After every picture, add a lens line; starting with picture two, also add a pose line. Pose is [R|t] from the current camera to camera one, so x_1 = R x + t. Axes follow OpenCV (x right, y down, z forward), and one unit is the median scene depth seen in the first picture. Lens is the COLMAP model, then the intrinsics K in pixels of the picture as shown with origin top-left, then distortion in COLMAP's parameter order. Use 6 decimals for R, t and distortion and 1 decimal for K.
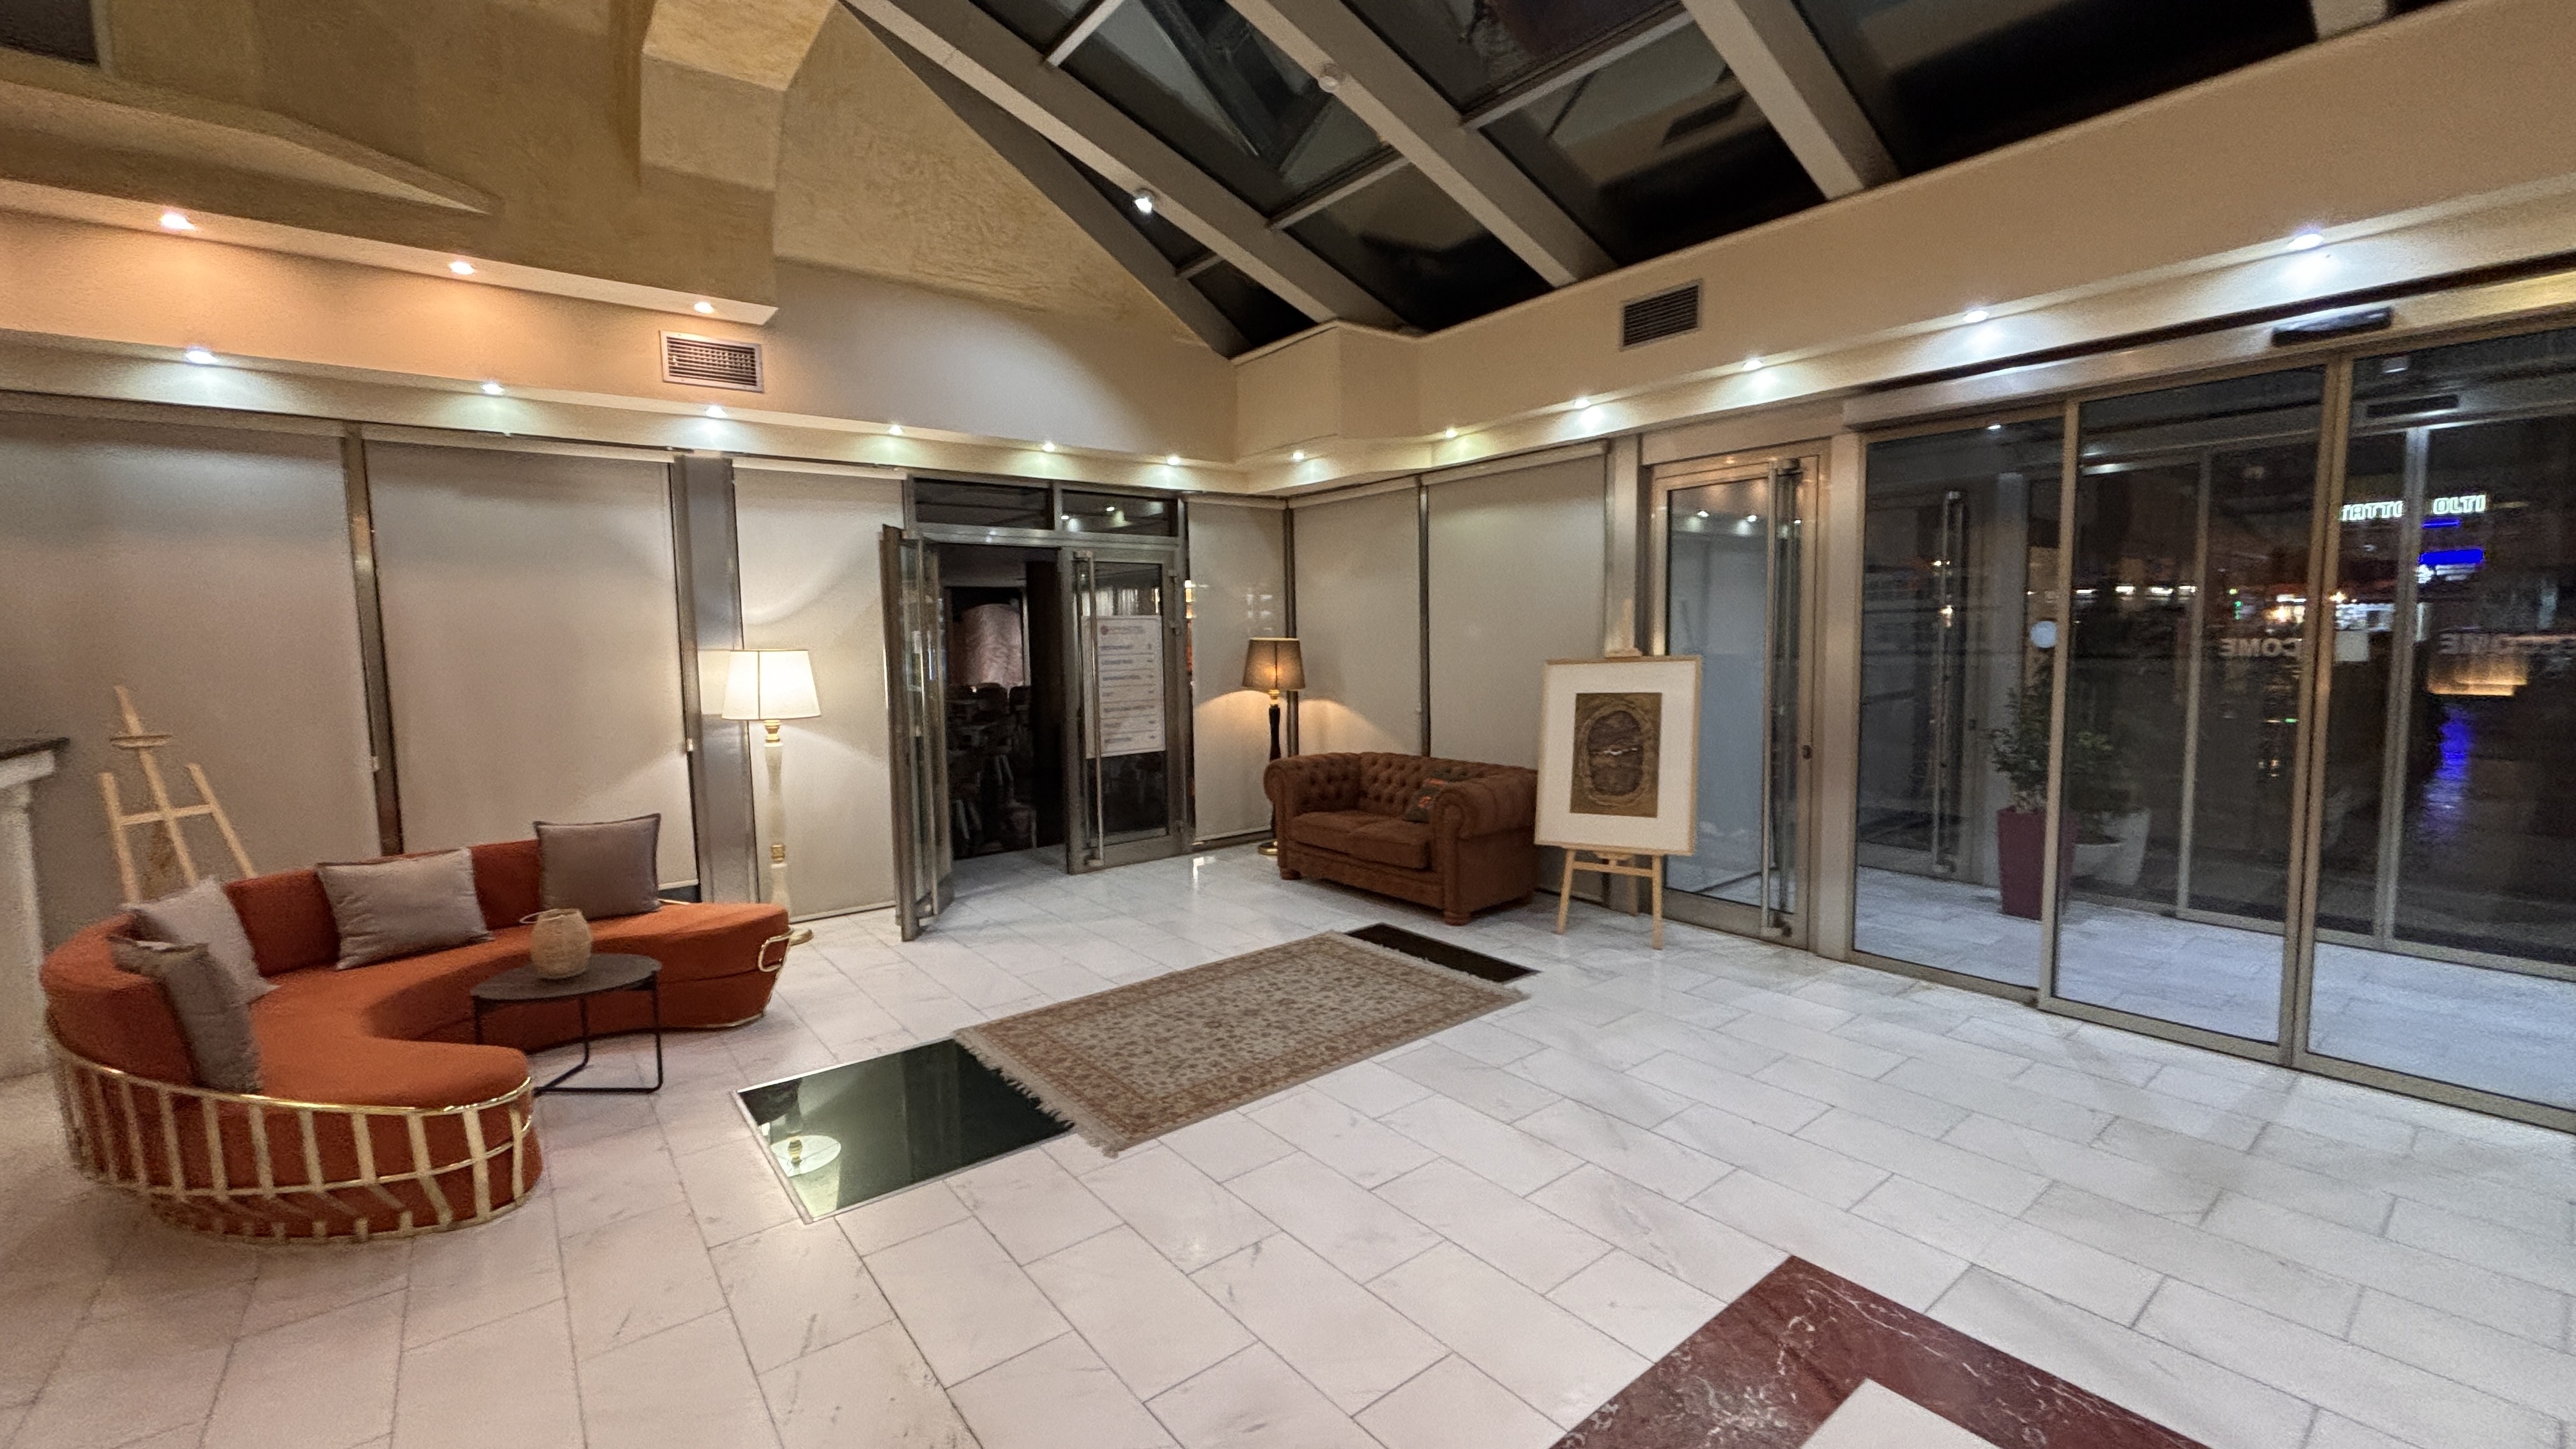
lens RADIAL K [[1001.4, 0, 1288.0], [0, 1001.4, 724.5], [0, 0, 1]] dist [-0.007926, -0.000009]
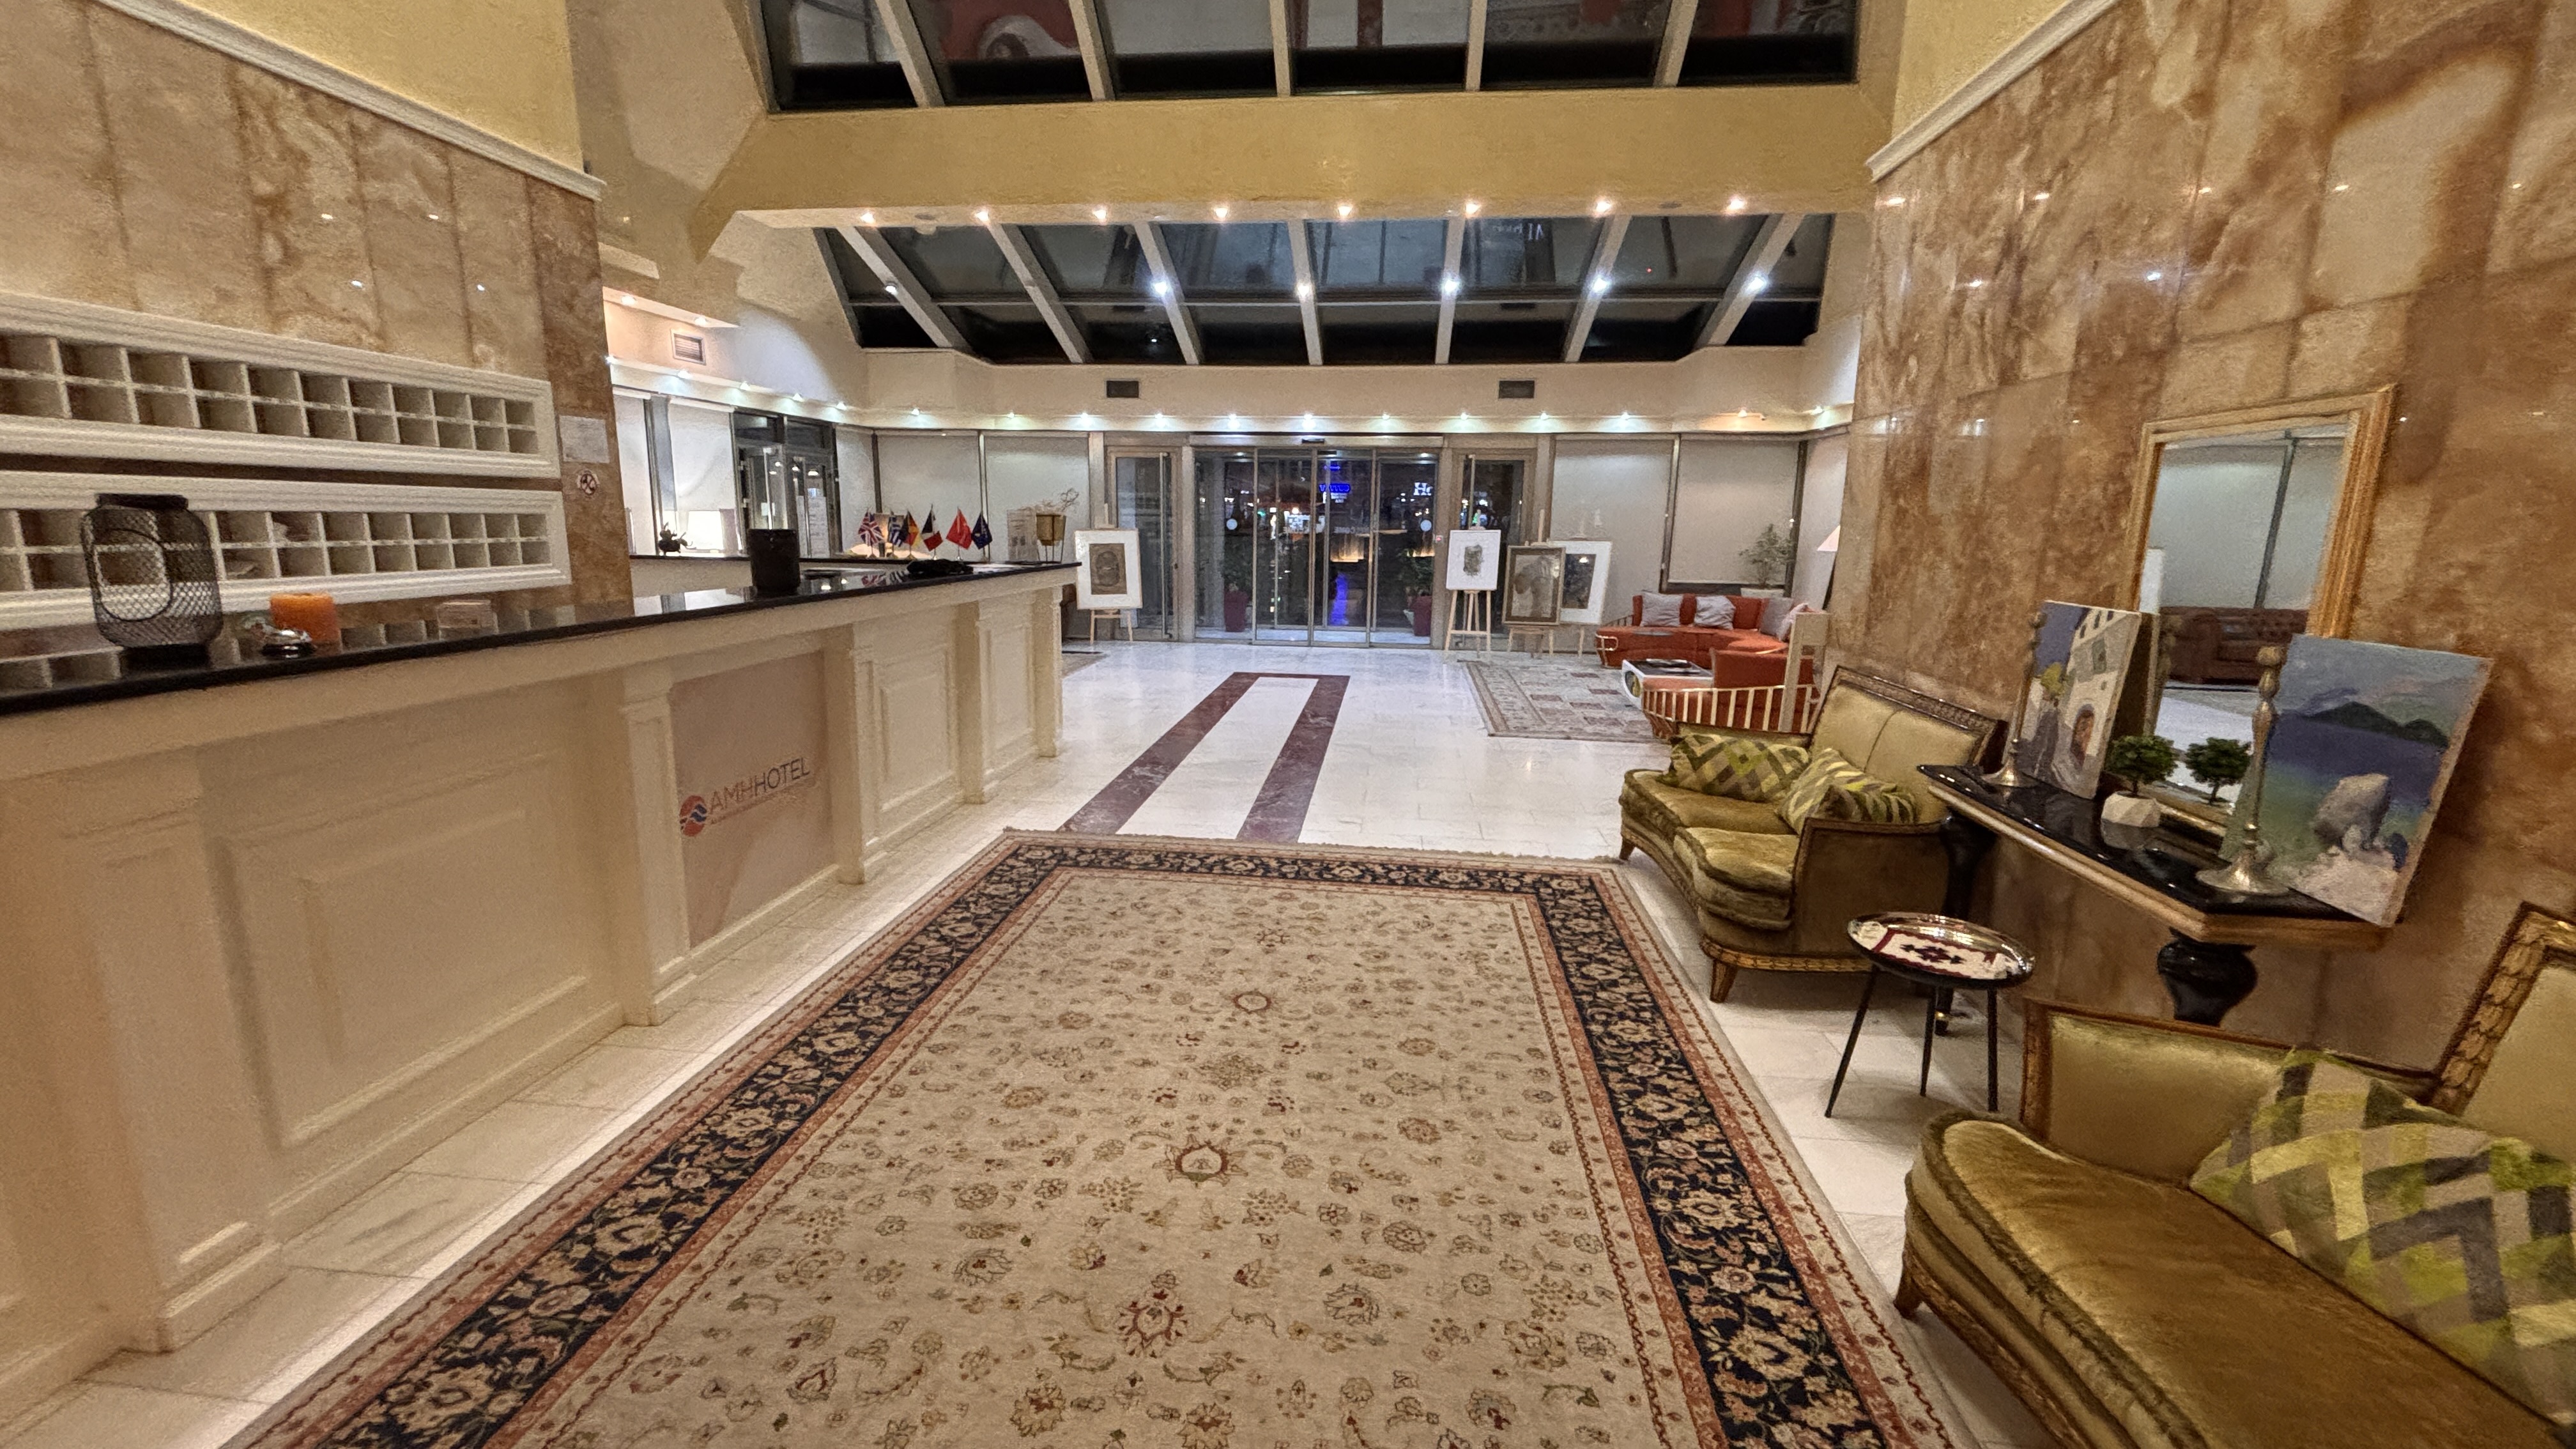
lens RADIAL K [[1001.4, 0, 1288.0], [0, 1001.4, 724.5], [0, 0, 1]] dist [-0.007926, -0.000009]
pose [[0.697337, -0.110302, 0.708205, -1.072112], [0.029793, 0.991694, 0.125120, 0.105355], [-0.716124, -0.066151, 0.694831, -0.964544]]
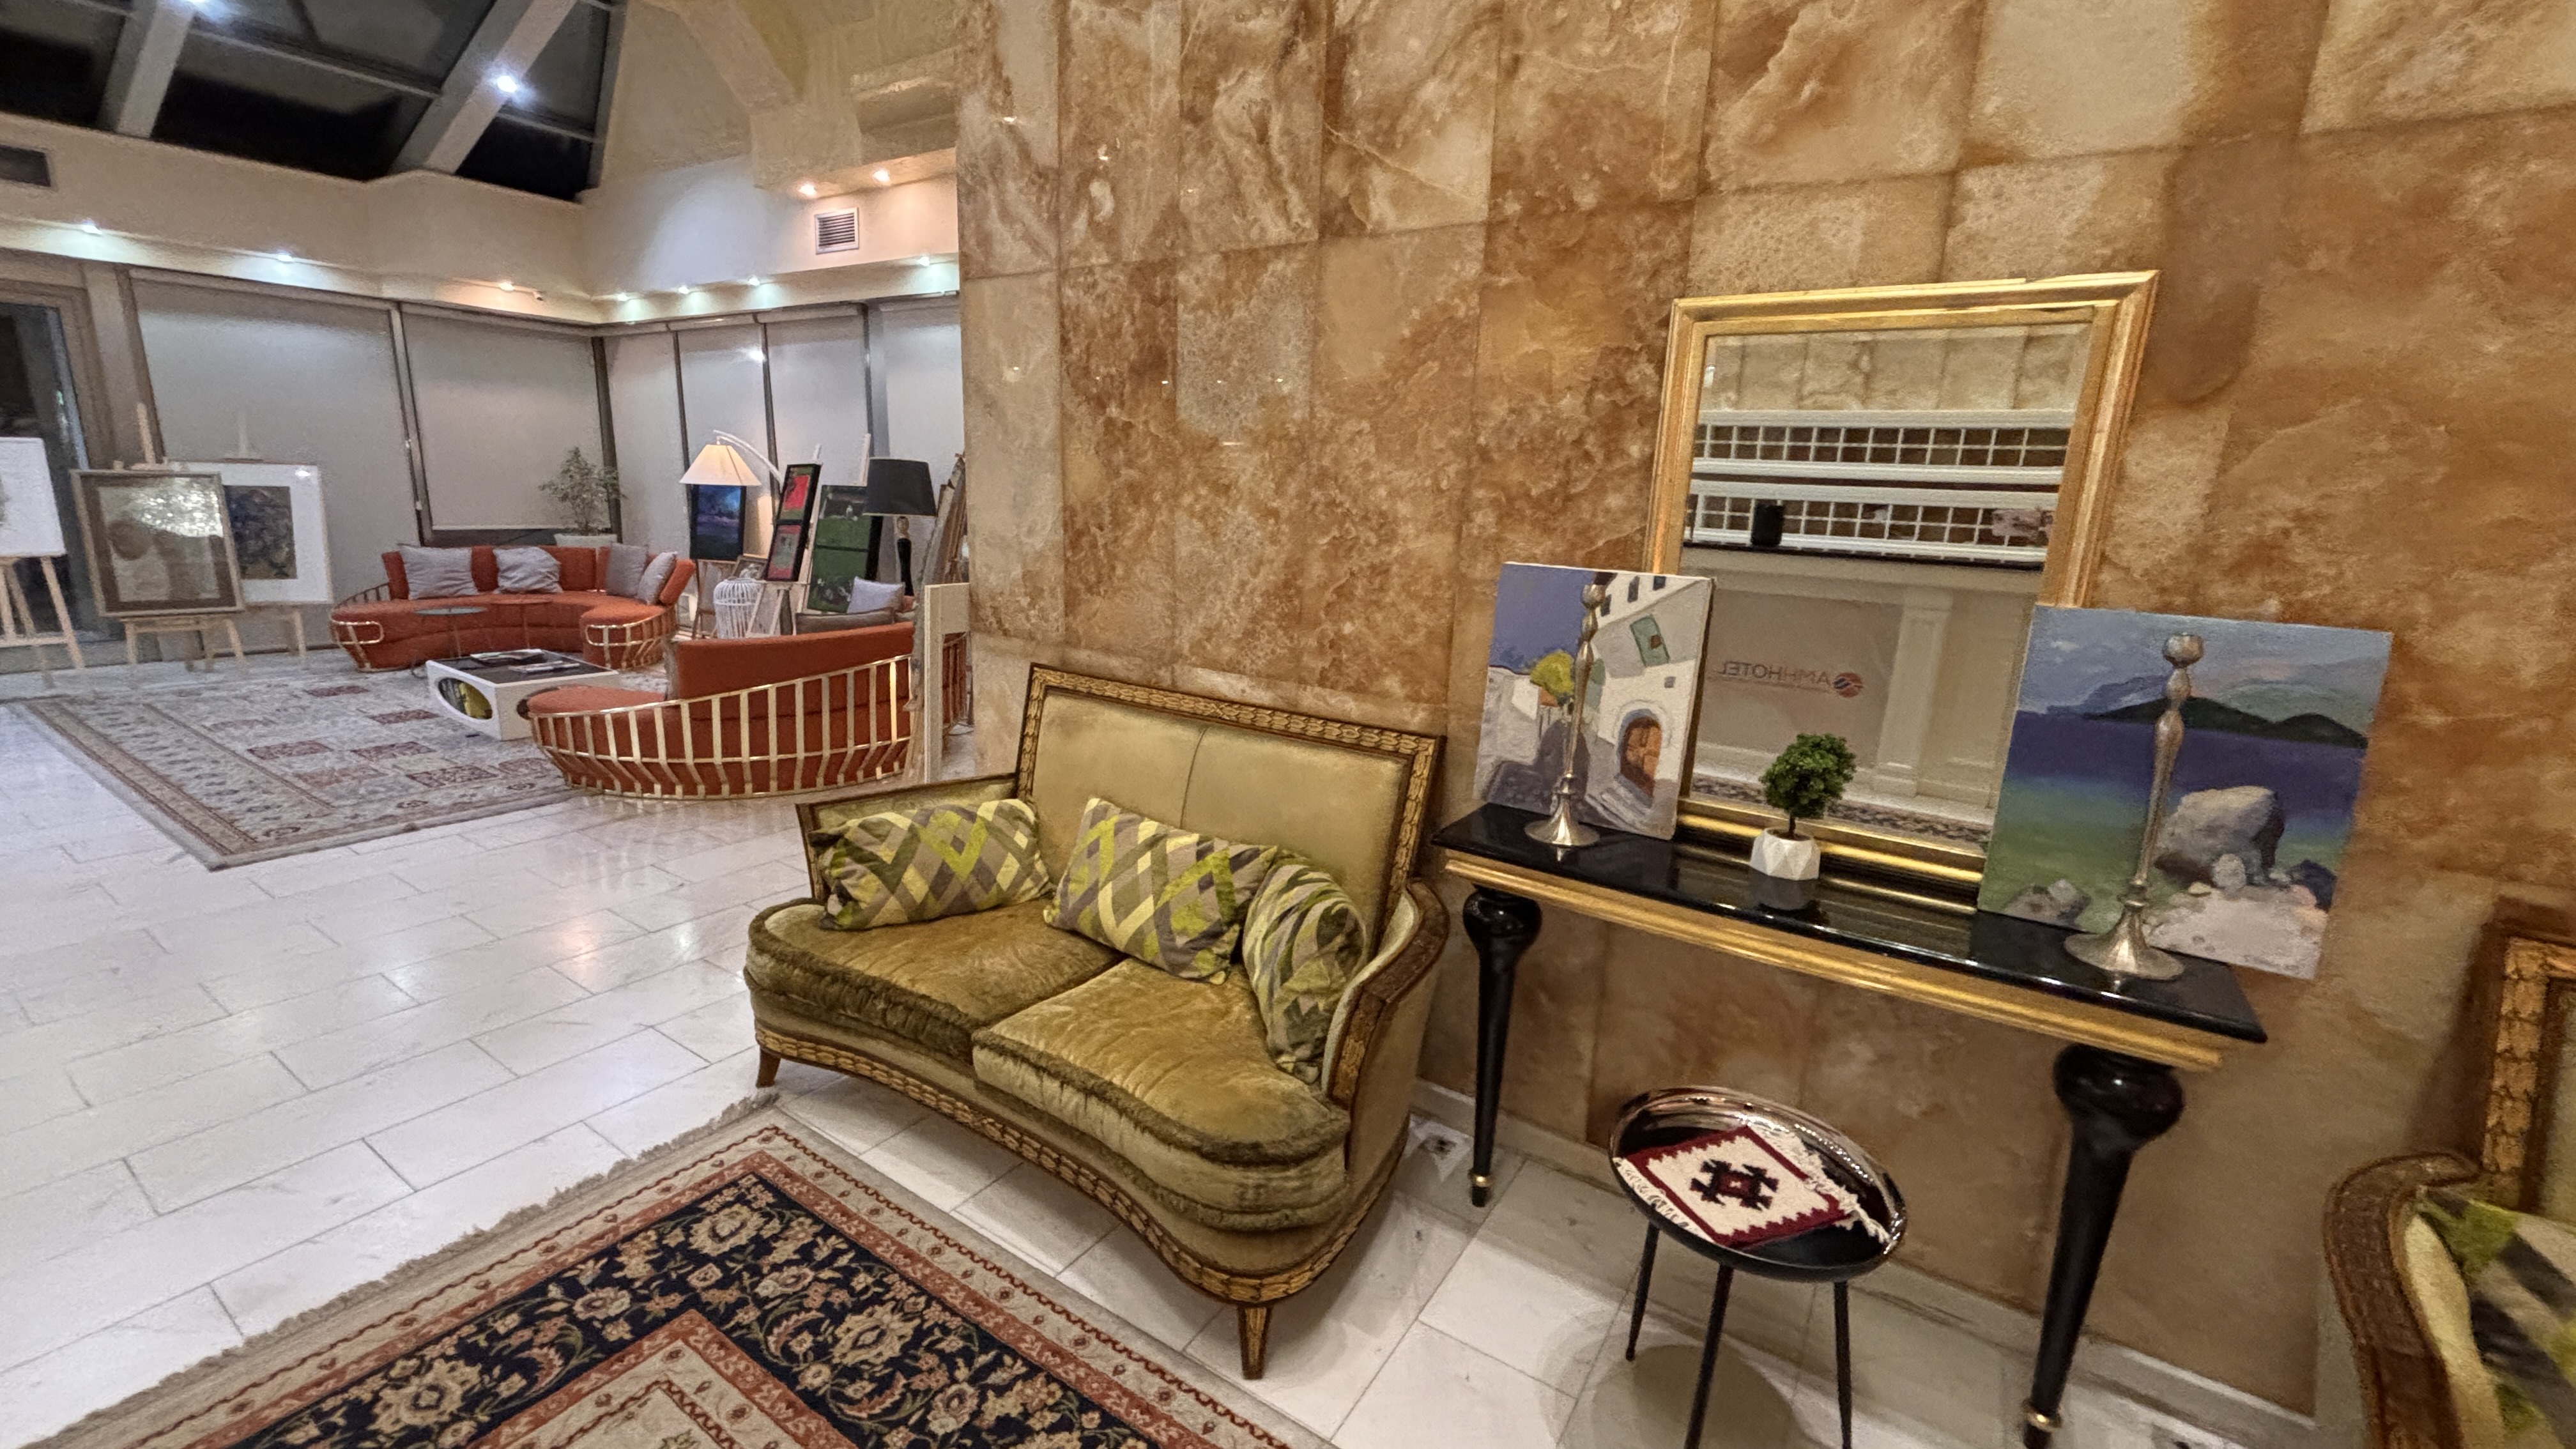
lens RADIAL K [[1039.1, 0, 1288.0], [0, 1039.1, 724.5], [0, 0, 1]] dist [-0.008621, 0.004348]
pose [[-0.324779, -0.199711, 0.924464, -0.733683], [0.046616, 0.972884, 0.226547, 0.085263], [-0.944641, 0.116673, -0.306662, -0.667044]]
